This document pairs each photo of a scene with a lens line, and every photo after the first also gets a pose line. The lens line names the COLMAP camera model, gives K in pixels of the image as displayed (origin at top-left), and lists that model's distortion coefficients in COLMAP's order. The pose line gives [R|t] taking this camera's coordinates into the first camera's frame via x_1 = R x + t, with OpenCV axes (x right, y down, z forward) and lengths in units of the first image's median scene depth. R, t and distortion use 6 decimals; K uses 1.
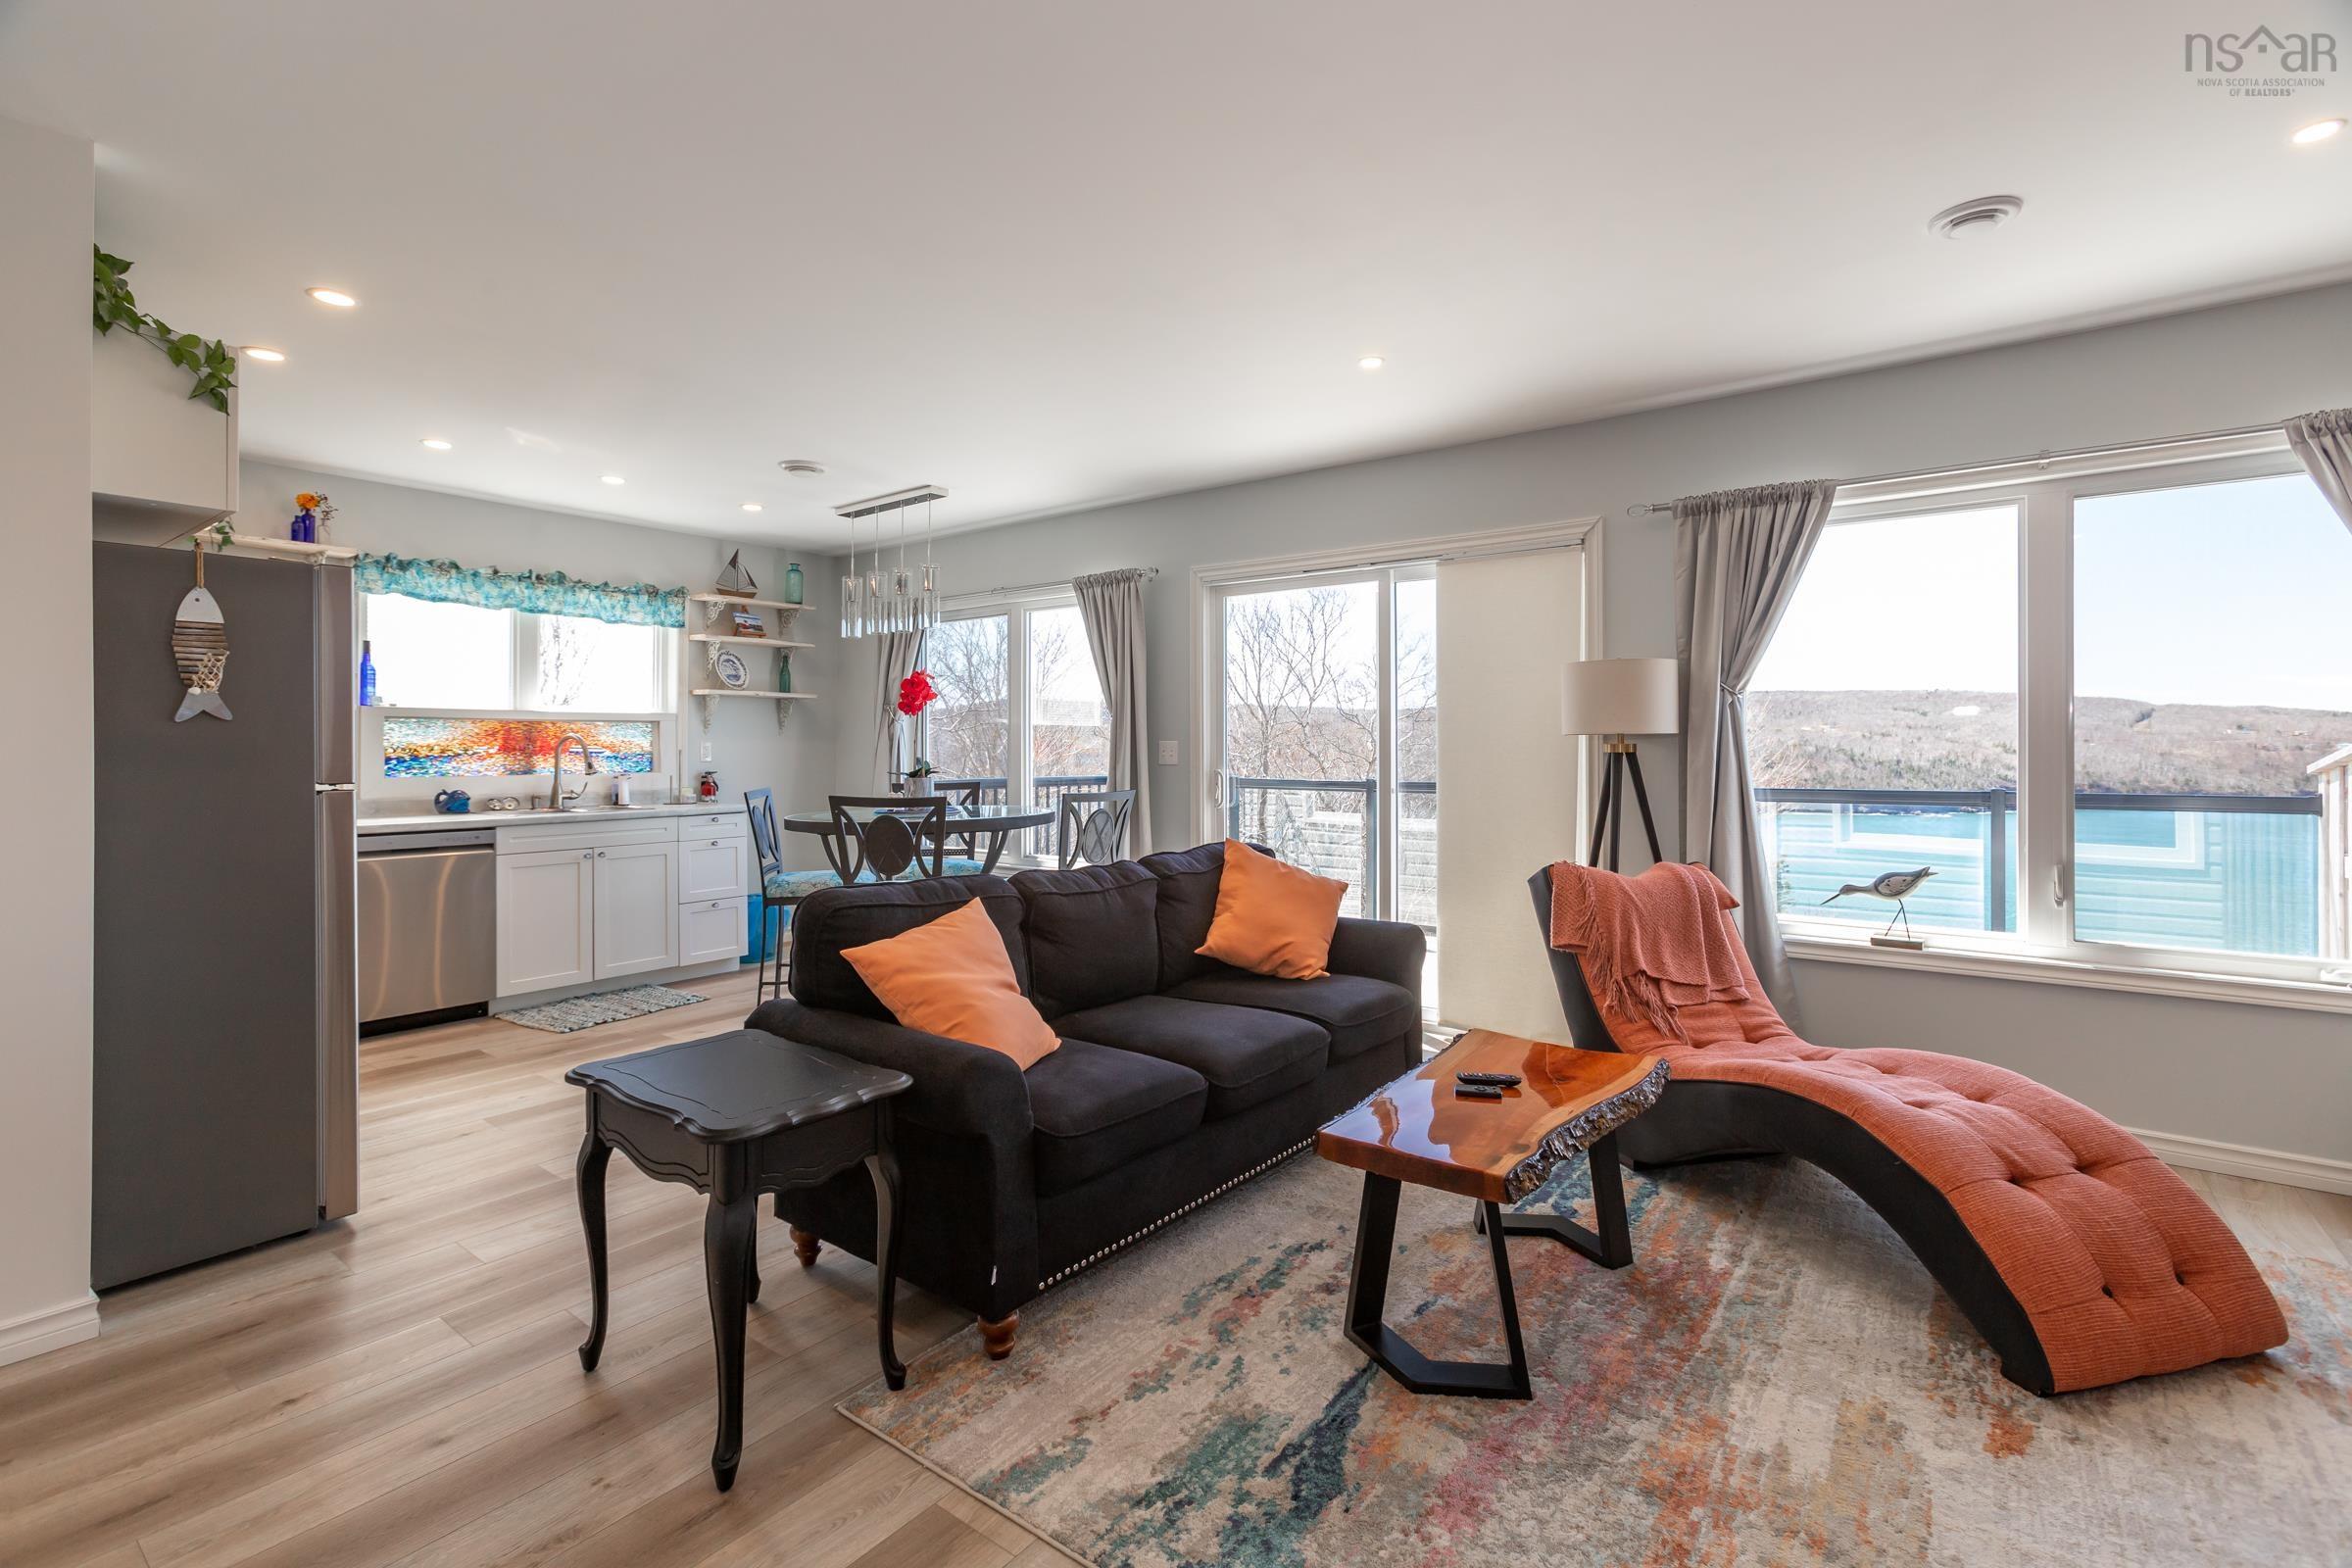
lens RADIAL K [[1057.4, 0, 1142.3], [0, 1057.4, 758.7], [0, 0, 1]] dist [-0.014568, 0.009814]
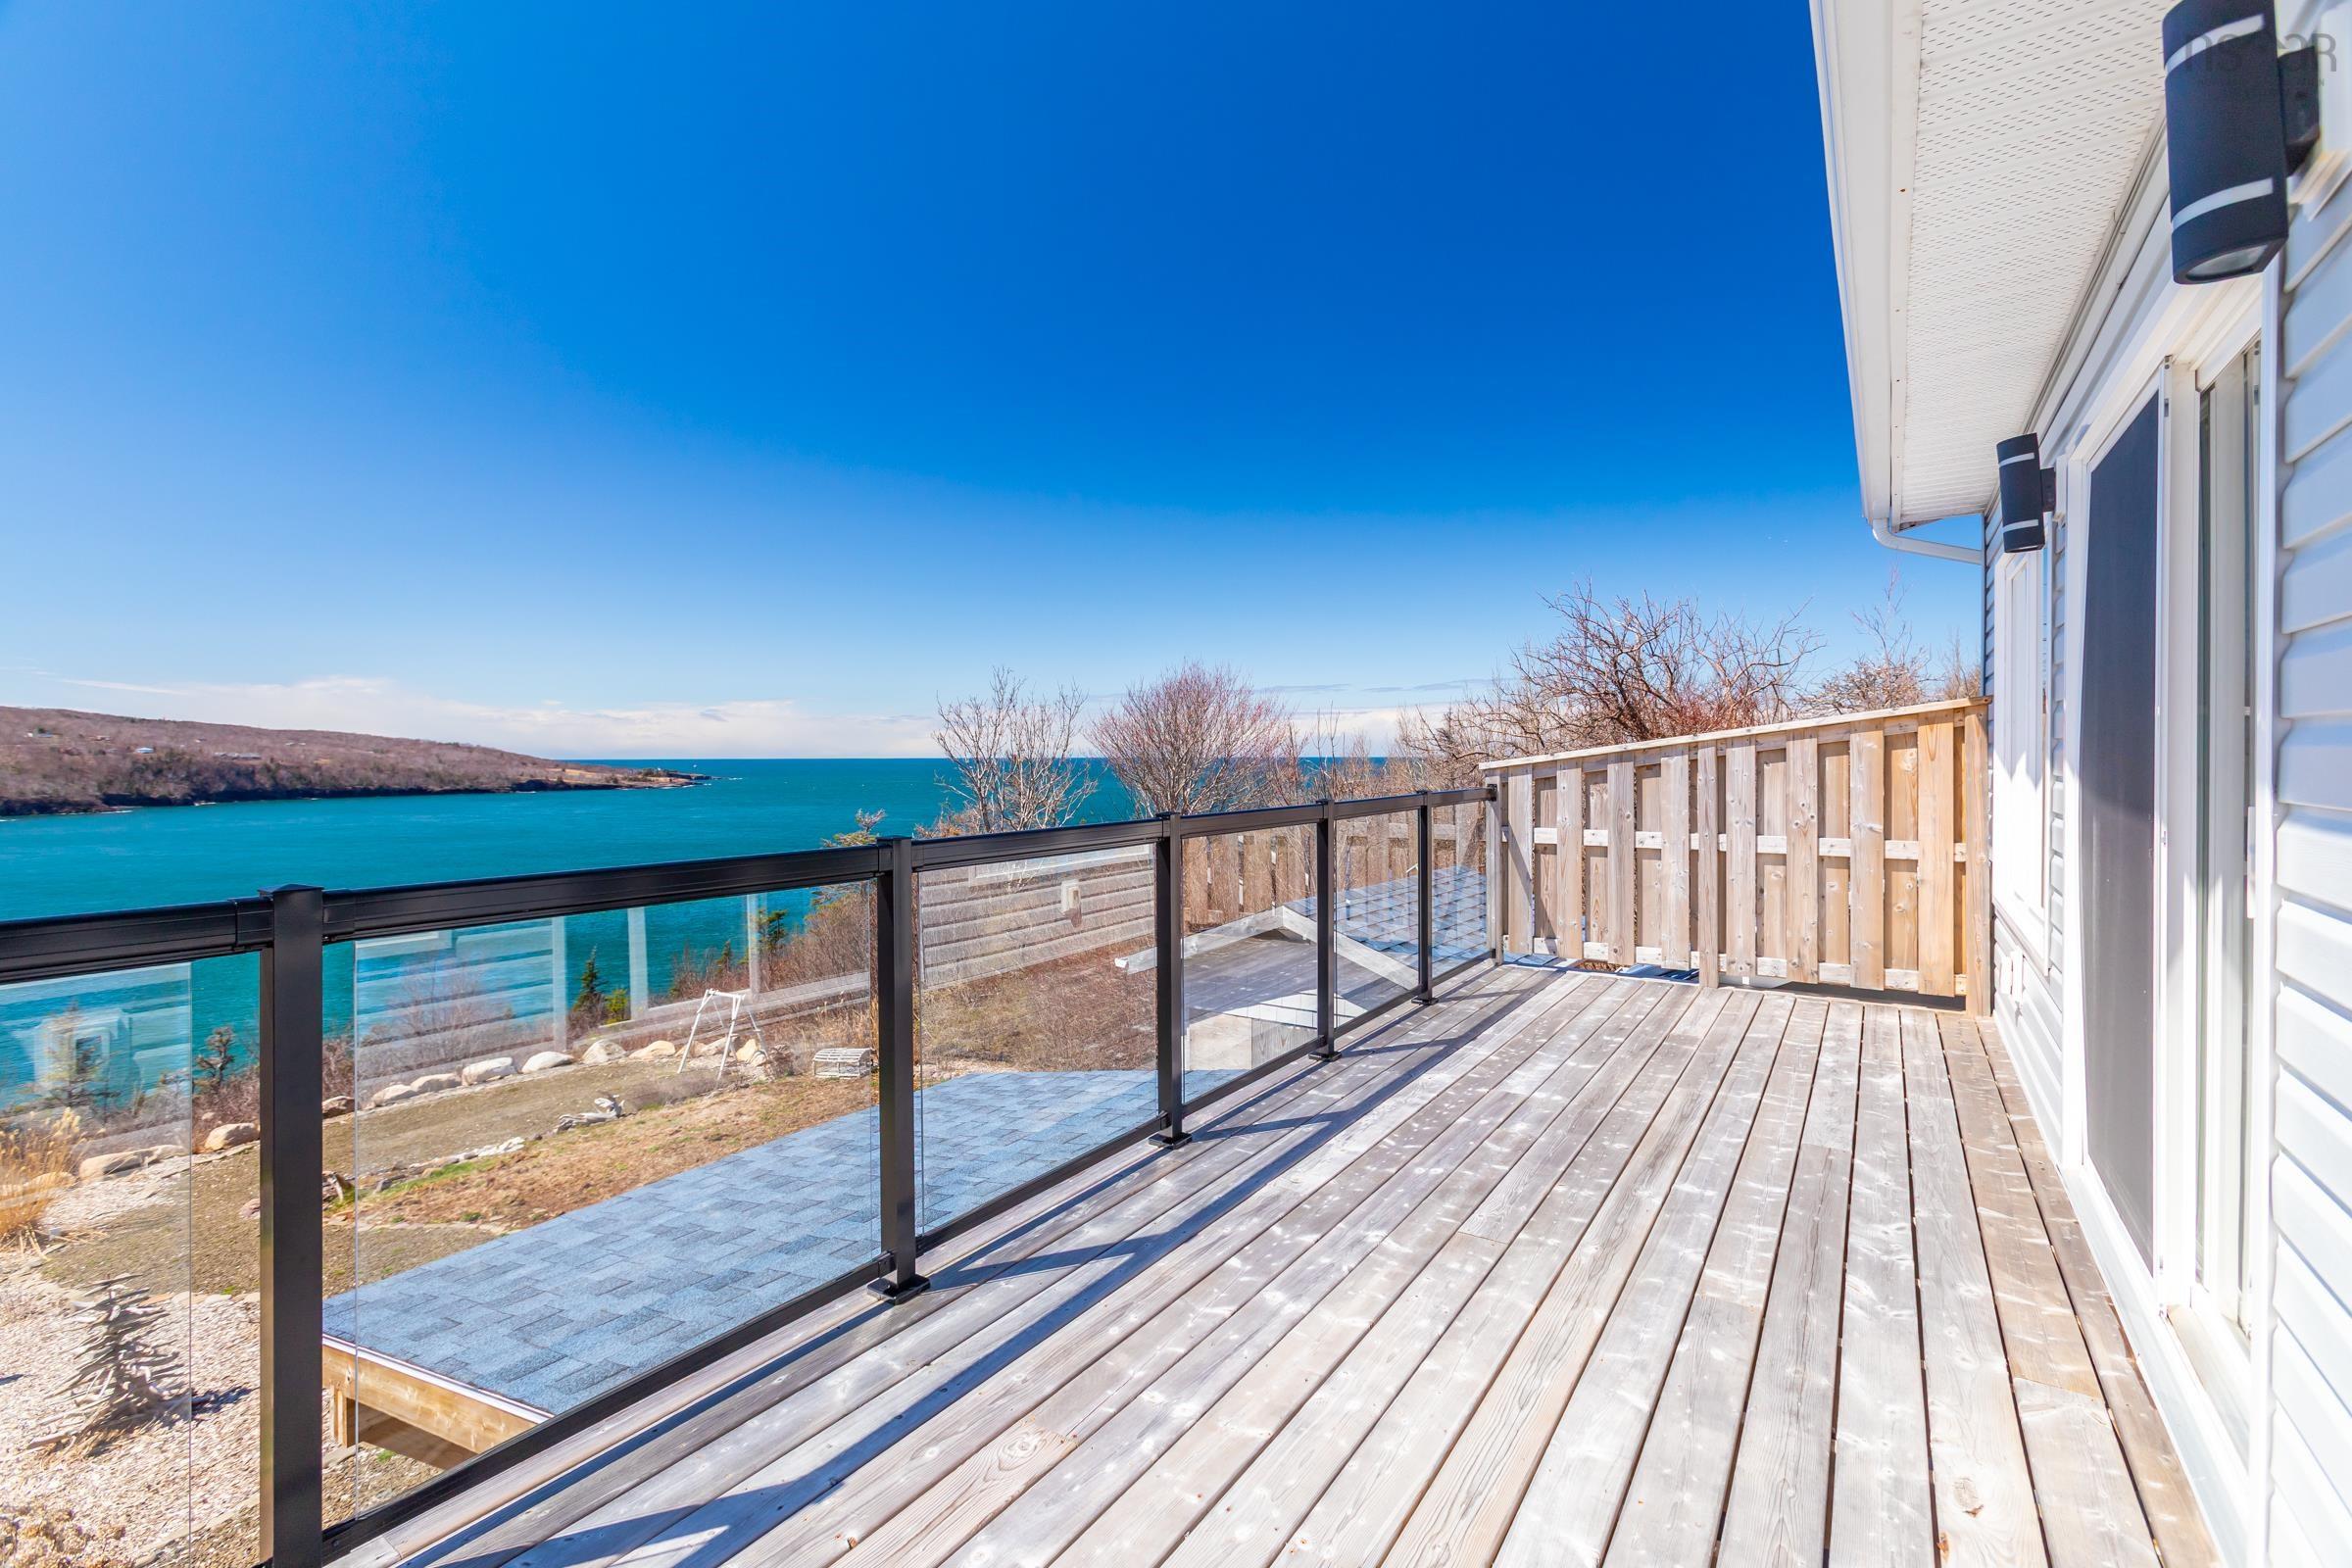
lens RADIAL K [[1057.4, 0, 1168.4], [0, 1057.4, 770.4], [0, 0, 1]] dist [-0.014568, 0.009814]
pose [[-0.073196, -0.015491, 0.997197, -0.189359], [0.008484, 0.999834, 0.016155, -0.007339], [-0.997281, 0.009643, -0.073053, 1.093442]]
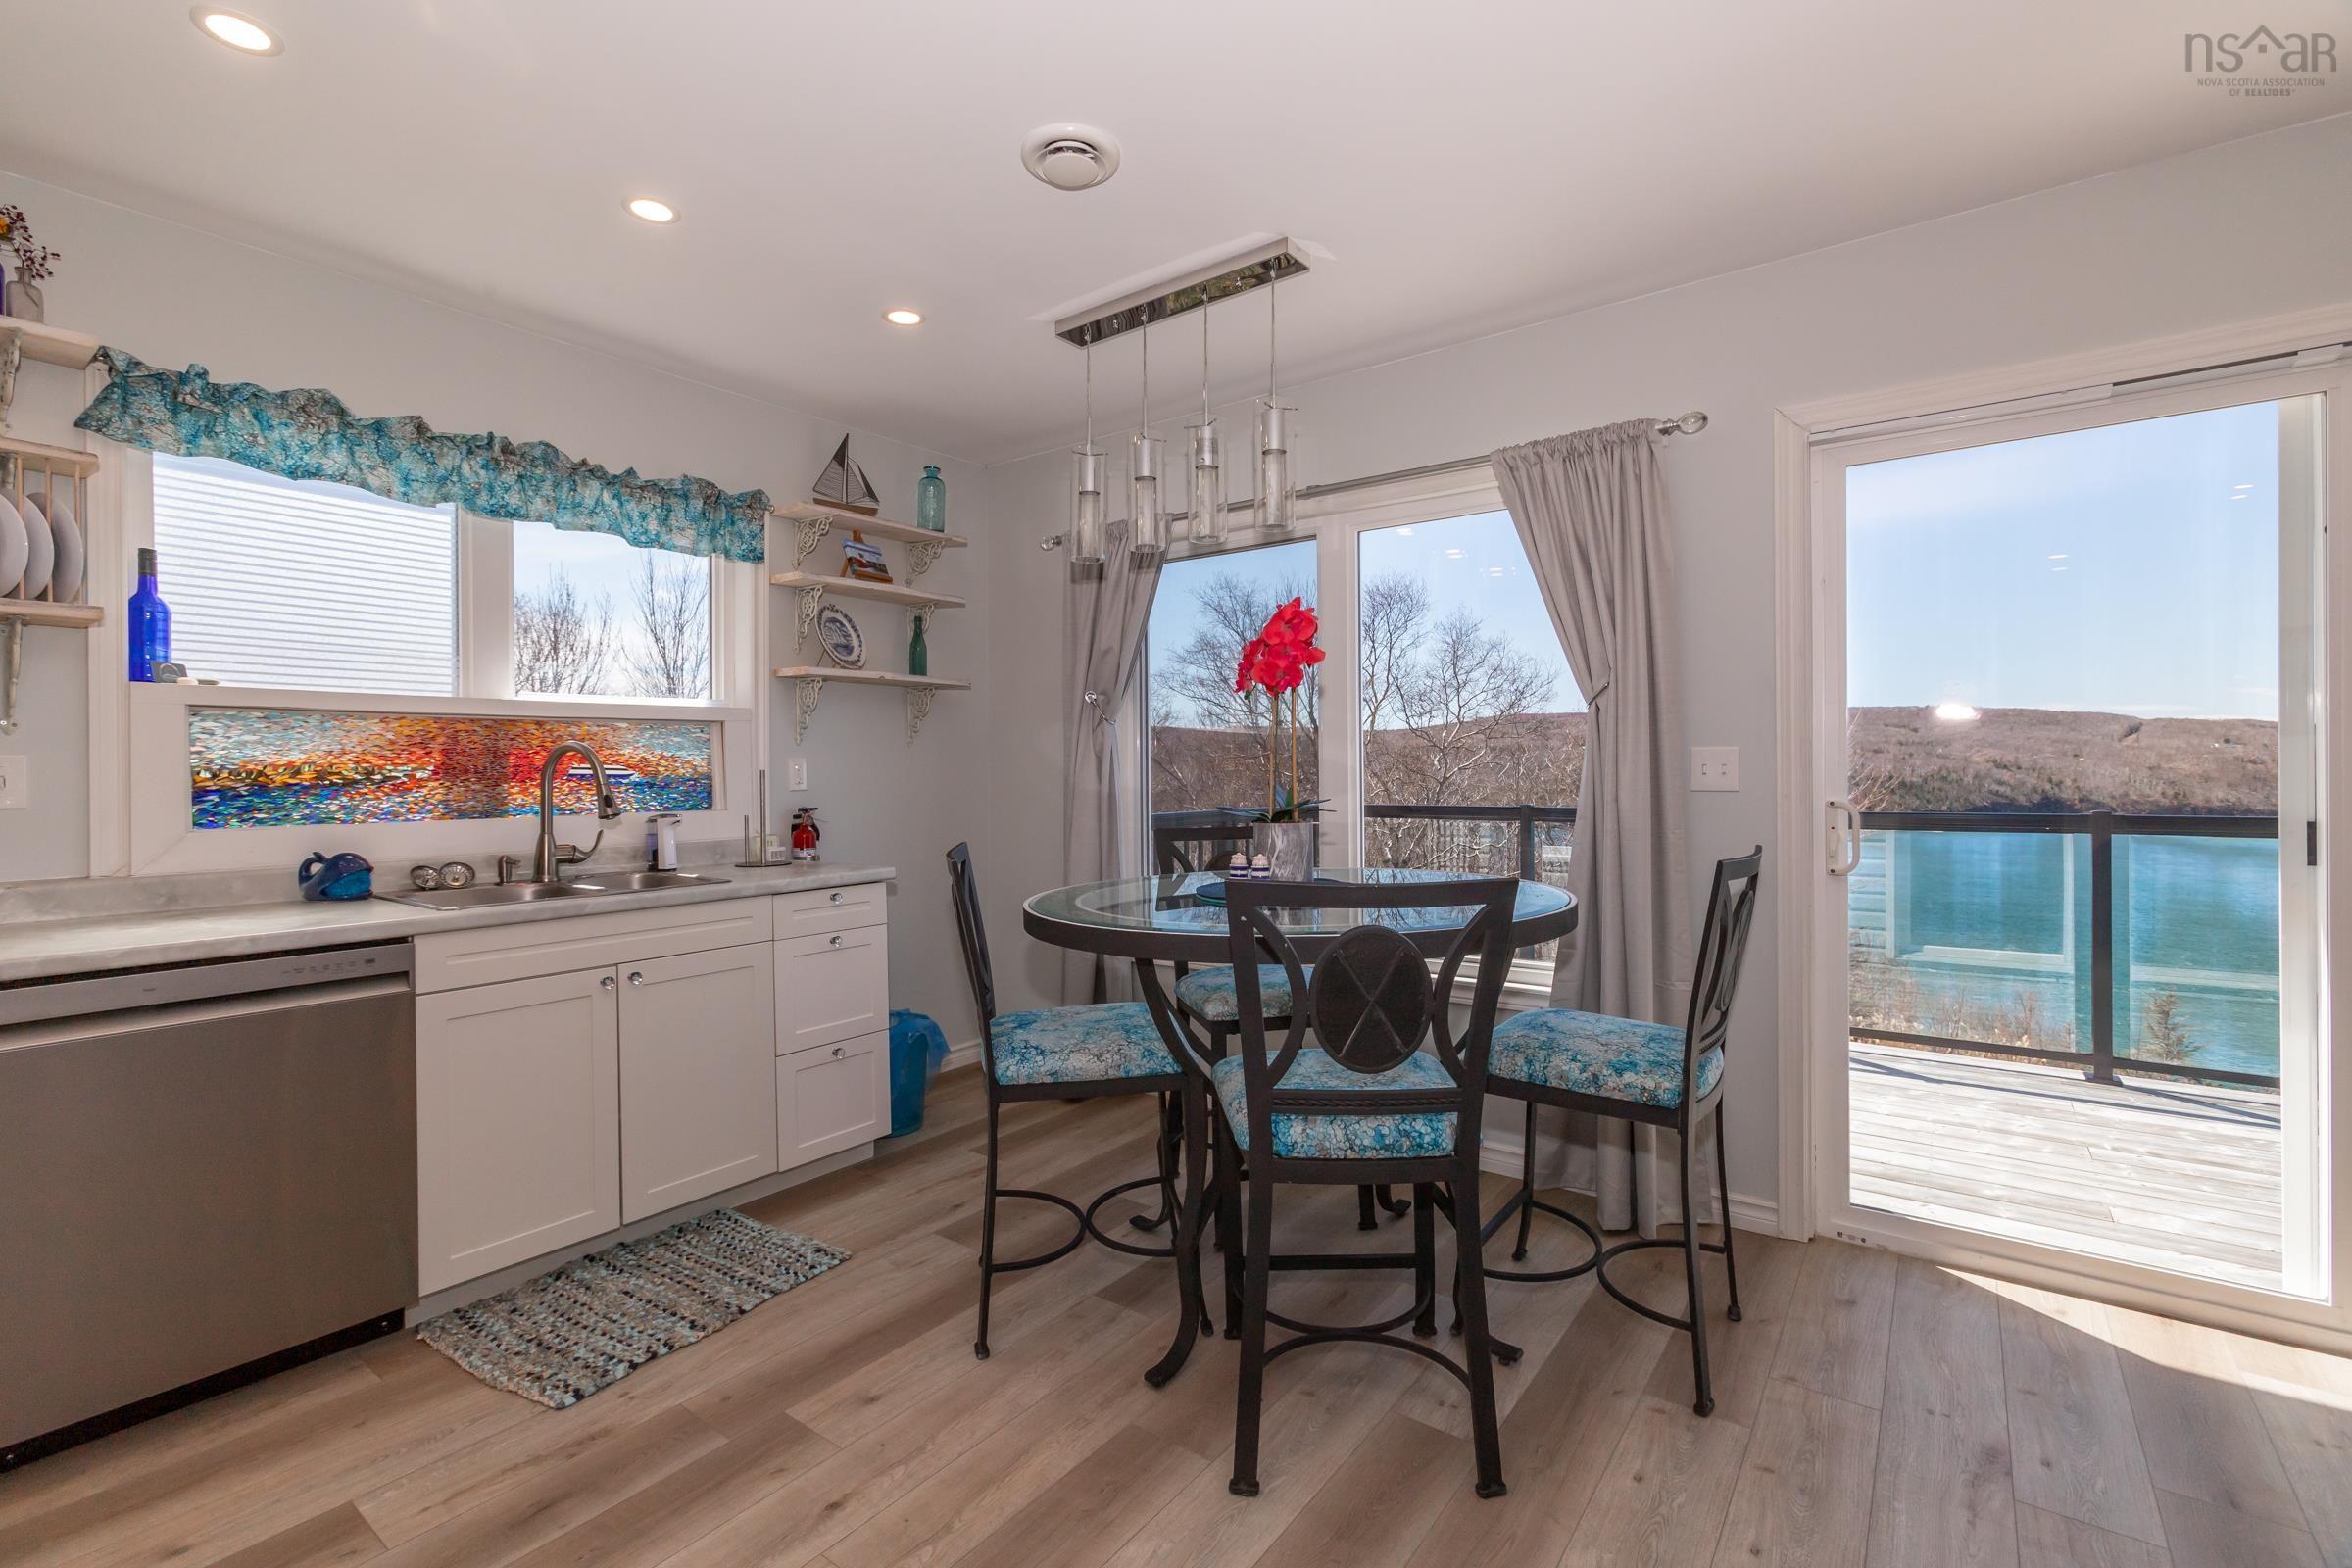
lens RADIAL K [[1057.4, 0, 1155.9], [0, 1057.4, 779.6], [0, 0, 1]] dist [-0.014568, 0.009814]
pose [[0.999714, -0.008820, 0.022231, -0.252231], [0.008861, 0.999959, -0.001758, -0.000712], [-0.022214, 0.001955, 0.999751, 0.449723]]
